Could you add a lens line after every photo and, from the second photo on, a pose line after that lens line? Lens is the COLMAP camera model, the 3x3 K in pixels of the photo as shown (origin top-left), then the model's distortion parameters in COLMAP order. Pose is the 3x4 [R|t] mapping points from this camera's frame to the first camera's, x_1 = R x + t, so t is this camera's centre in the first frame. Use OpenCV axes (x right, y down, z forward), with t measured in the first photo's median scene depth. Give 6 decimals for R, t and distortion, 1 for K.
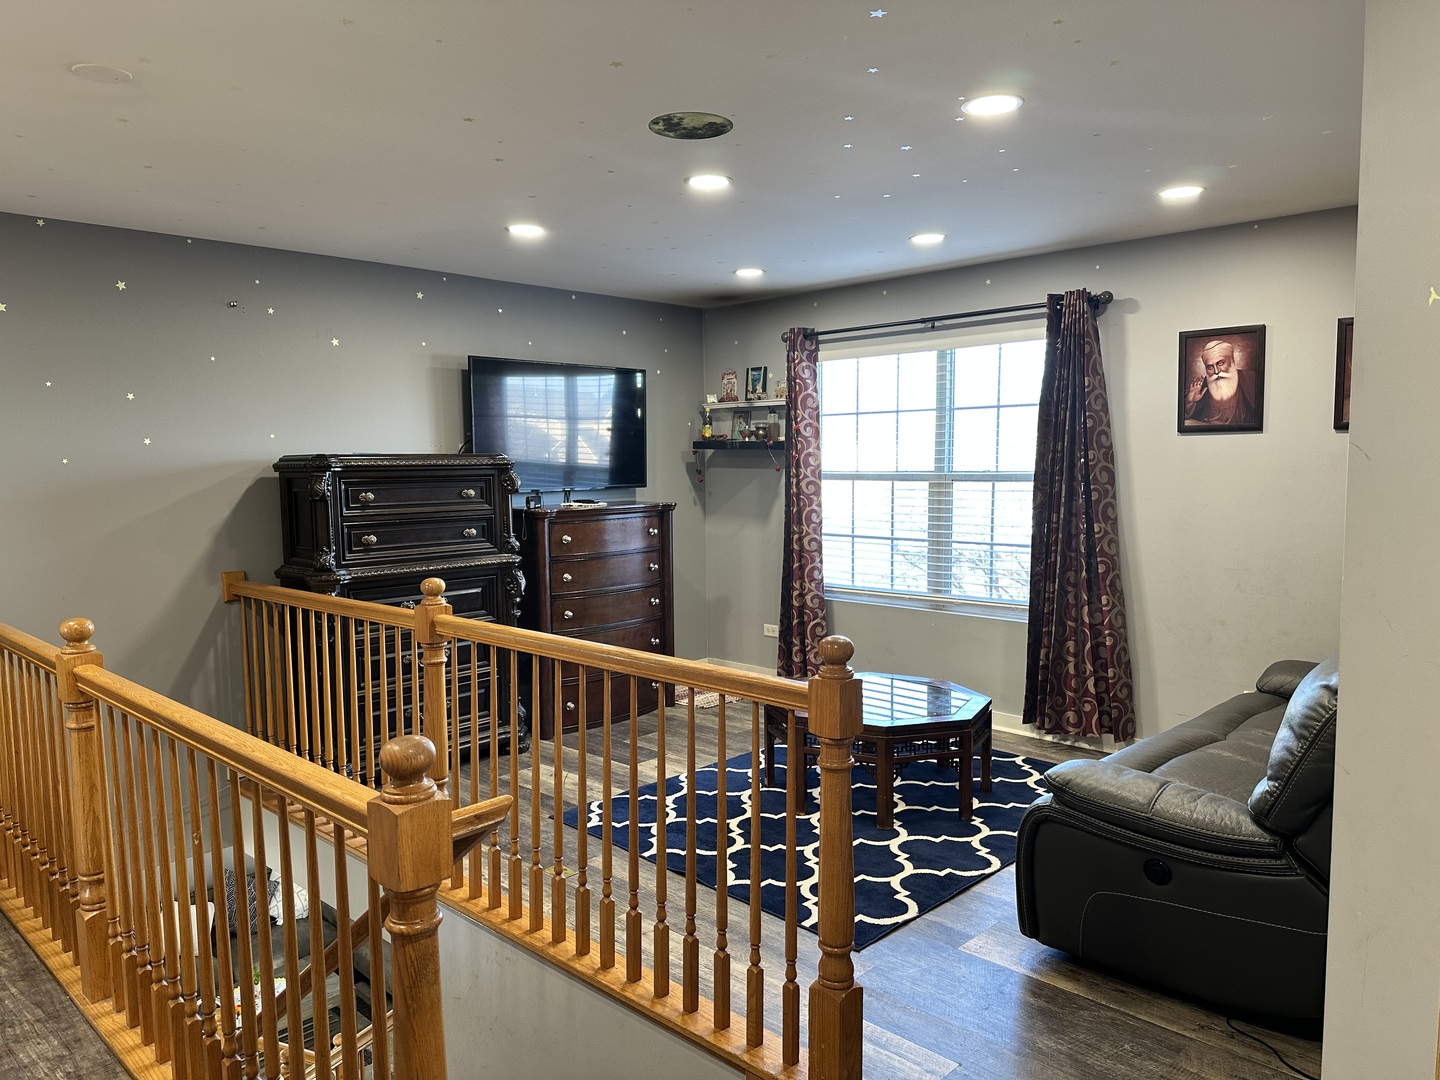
lens RADIAL K [[1020.4, 0, 719.6], [0, 1020.4, 551.2], [0, 0, 1]] dist [0.001489, 0.000341]
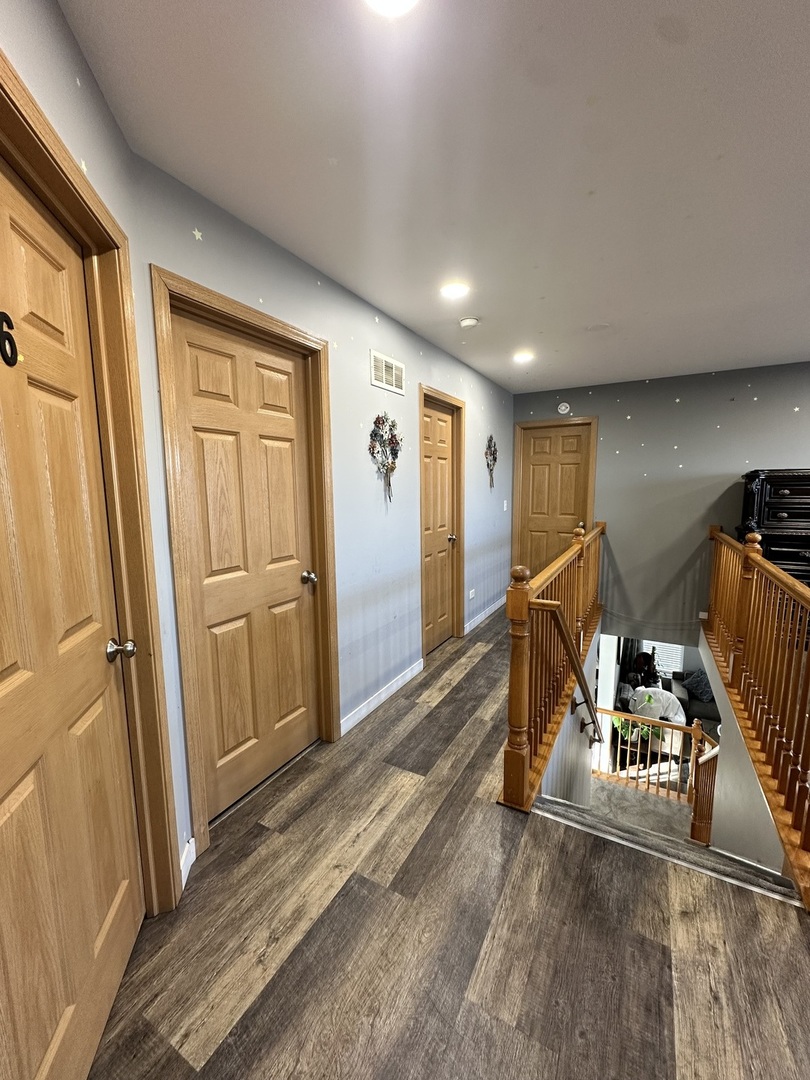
lens RADIAL K [[432.8, 0, 405.1], [0, 432.8, 538.6], [0, 0, 1]] dist [-0.000065, 0.000213]
pose [[0.260269, 0.125846, -0.957300, 0.237129], [-0.083602, 0.990683, 0.107505, 0.003355], [0.961910, 0.052052, 0.268366, 0.124782]]
